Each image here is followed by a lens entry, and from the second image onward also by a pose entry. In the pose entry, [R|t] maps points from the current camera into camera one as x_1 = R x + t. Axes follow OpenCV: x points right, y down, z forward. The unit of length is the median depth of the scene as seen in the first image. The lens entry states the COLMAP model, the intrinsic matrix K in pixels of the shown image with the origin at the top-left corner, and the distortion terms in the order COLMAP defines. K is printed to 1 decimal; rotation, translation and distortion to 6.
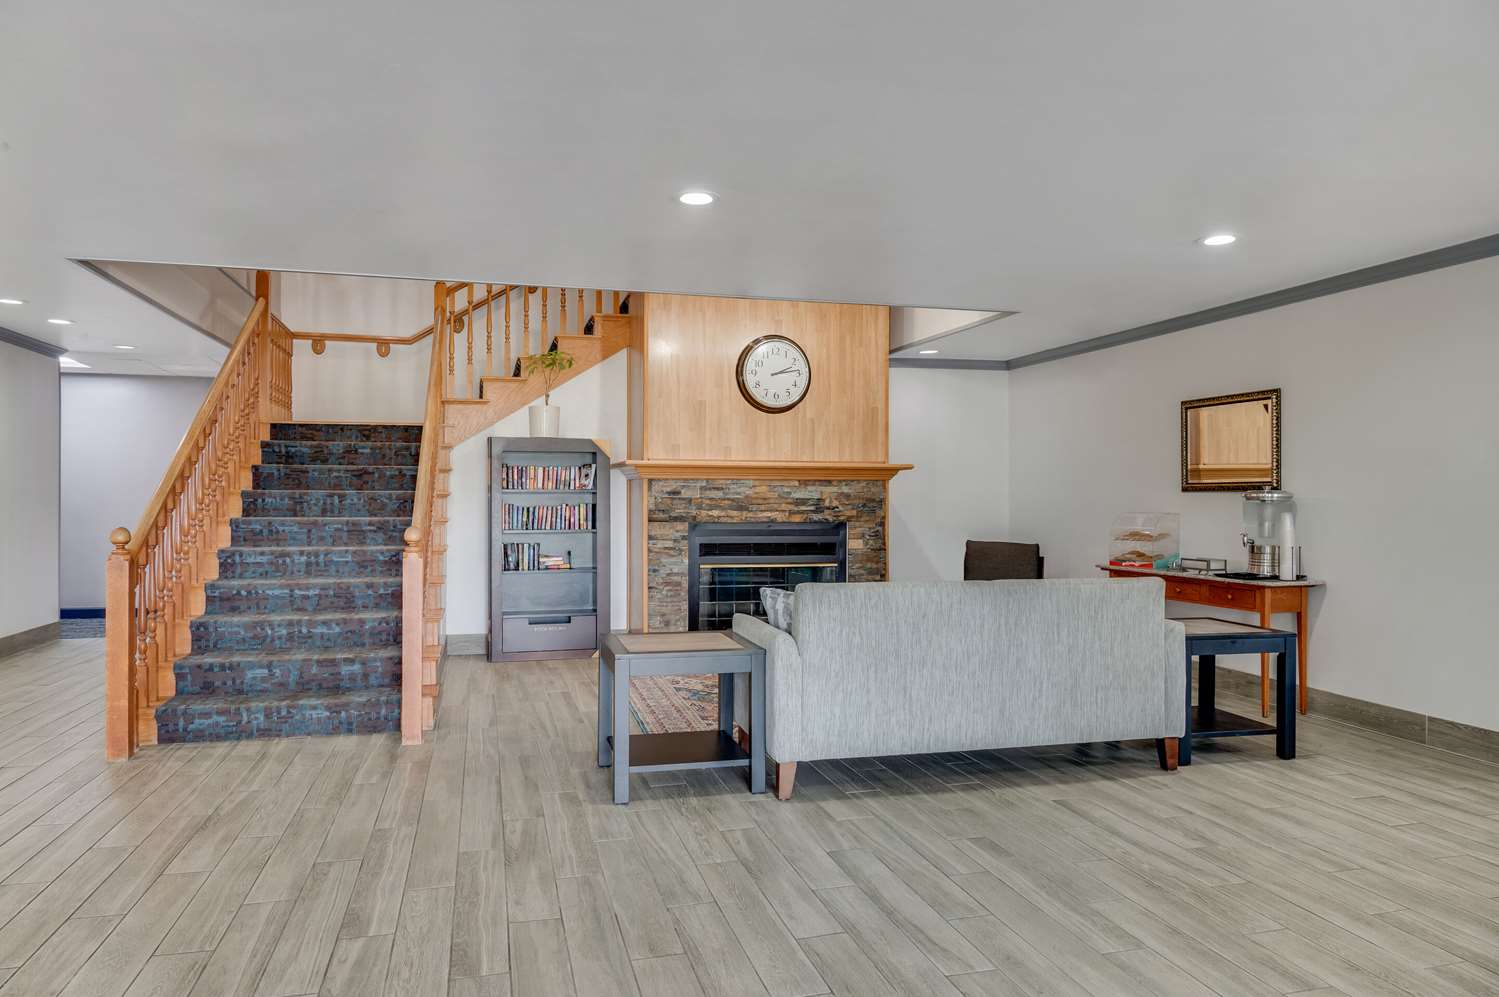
lens RADIAL K [[993.5, 0, 749.5], [0, 993.5, 498.5], [0, 0, 1]] dist [-0.004622, -0.001014]
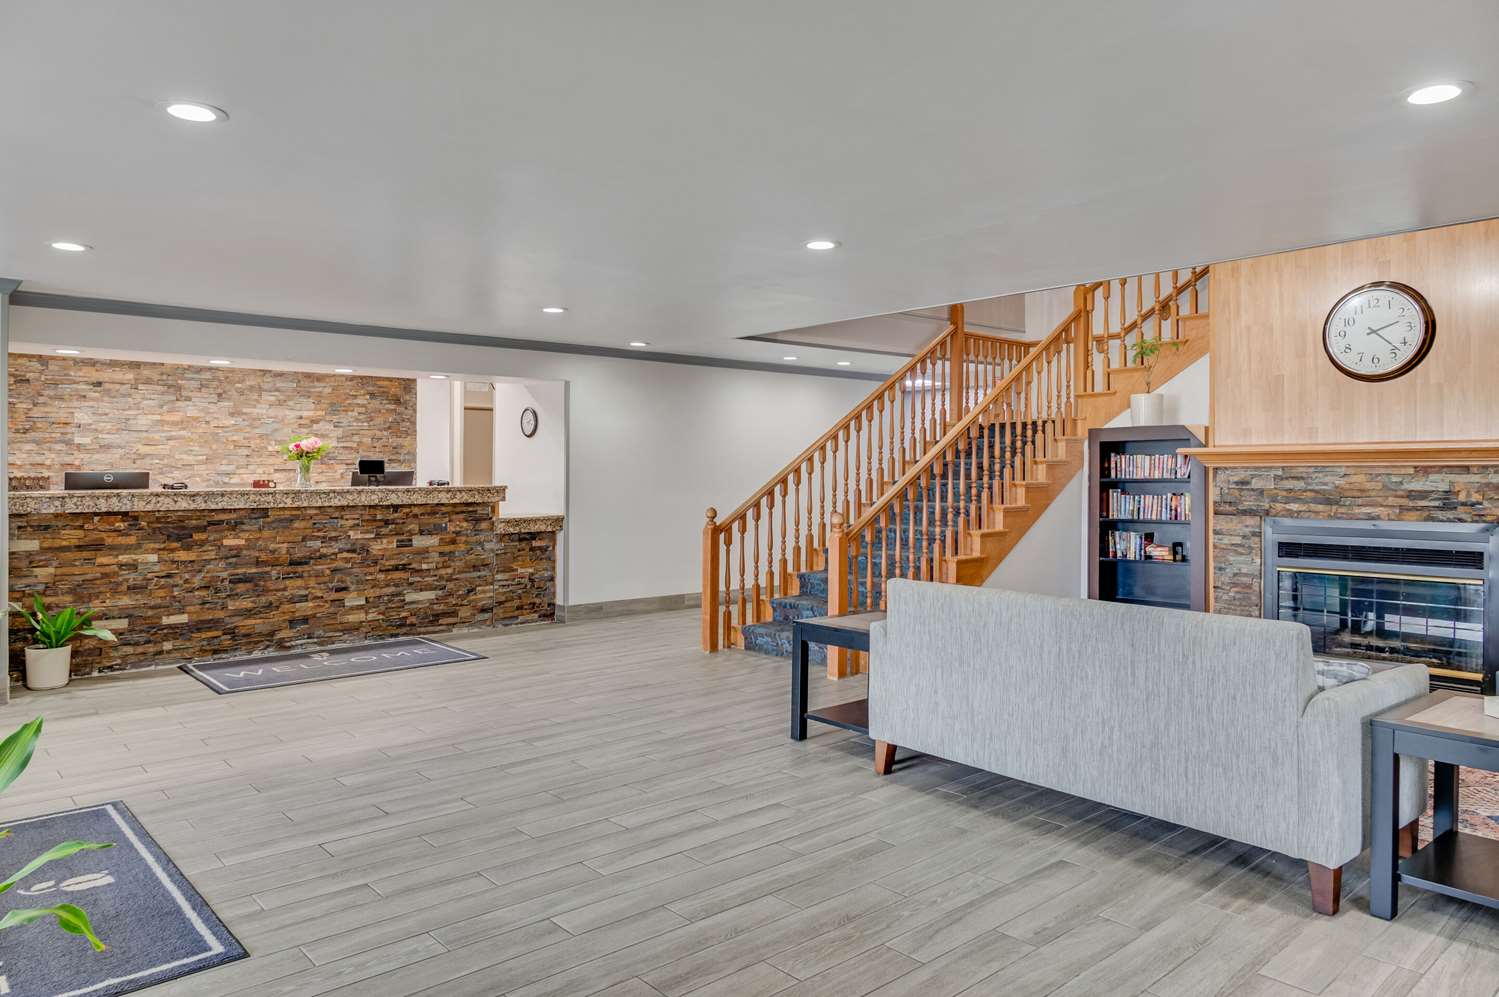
lens RADIAL K [[1000.9, 0, 741.0], [0, 1000.9, 451.4], [0, 0, 1]] dist [-0.004993, -0.004799]
pose [[0.440777, -0.020868, -0.897374, 0.521166], [0.004358, 0.999768, -0.021109, -0.016582], [0.897606, 0.005394, 0.440765, 0.201986]]
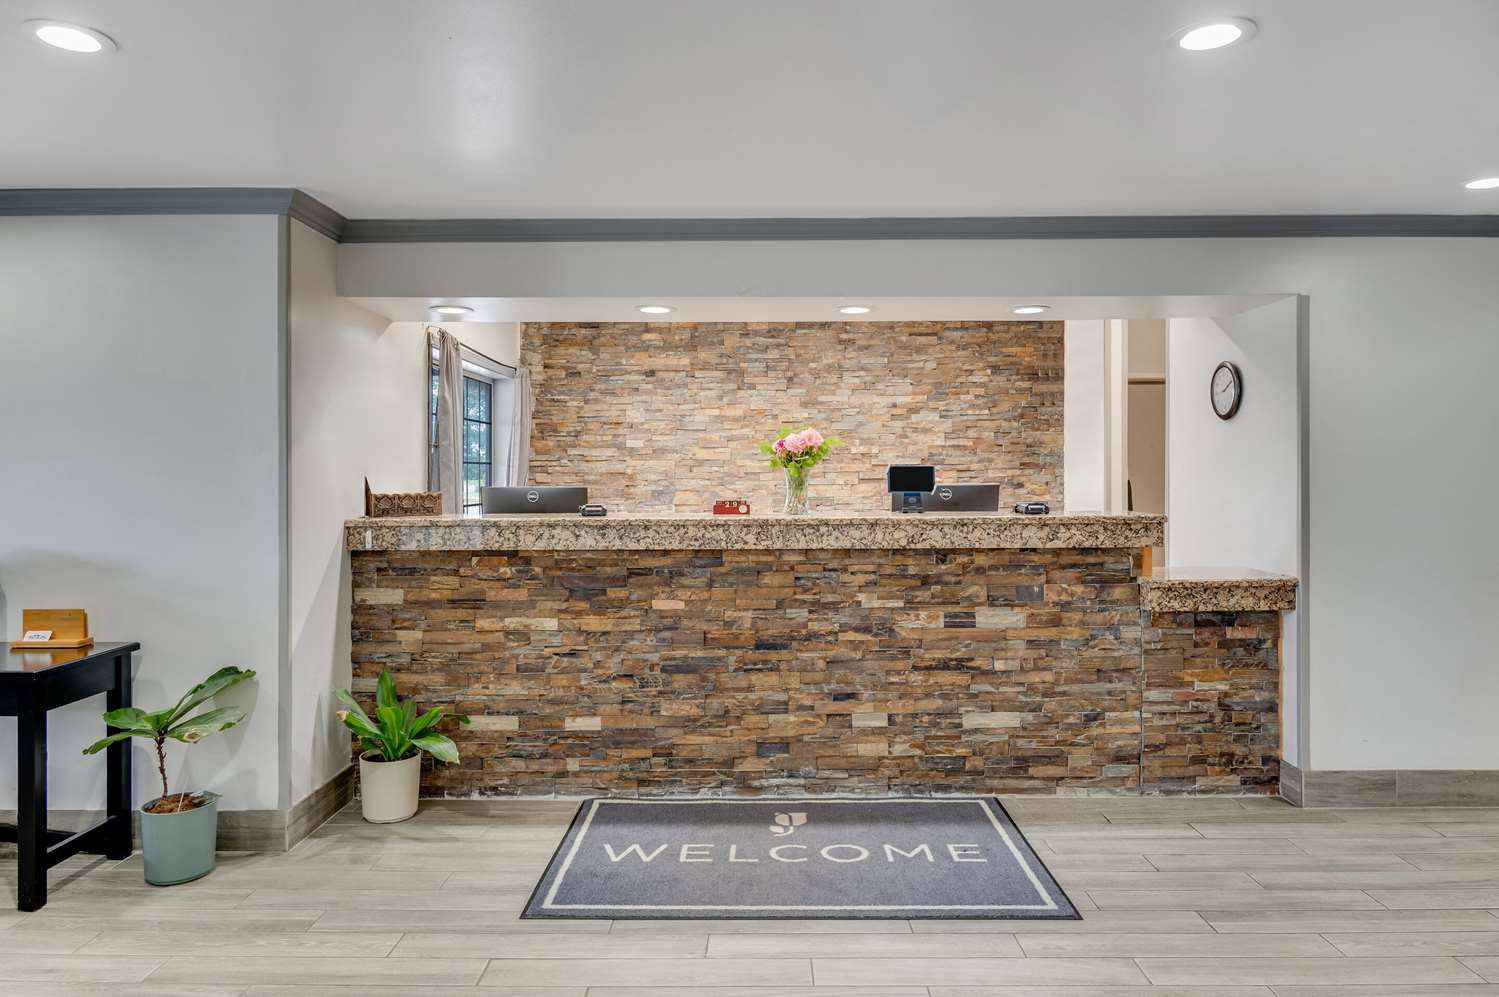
lens RADIAL K [[986.5, 0, 744.6], [0, 986.5, 465.8], [0, 0, 1]] dist [-0.016718, 0.000735]
pose [[-0.272036, -0.009852, -0.962237, -0.006562], [0.004410, 0.999924, -0.011484, -0.025546], [0.962277, -0.007367, -0.271972, 0.383188]]
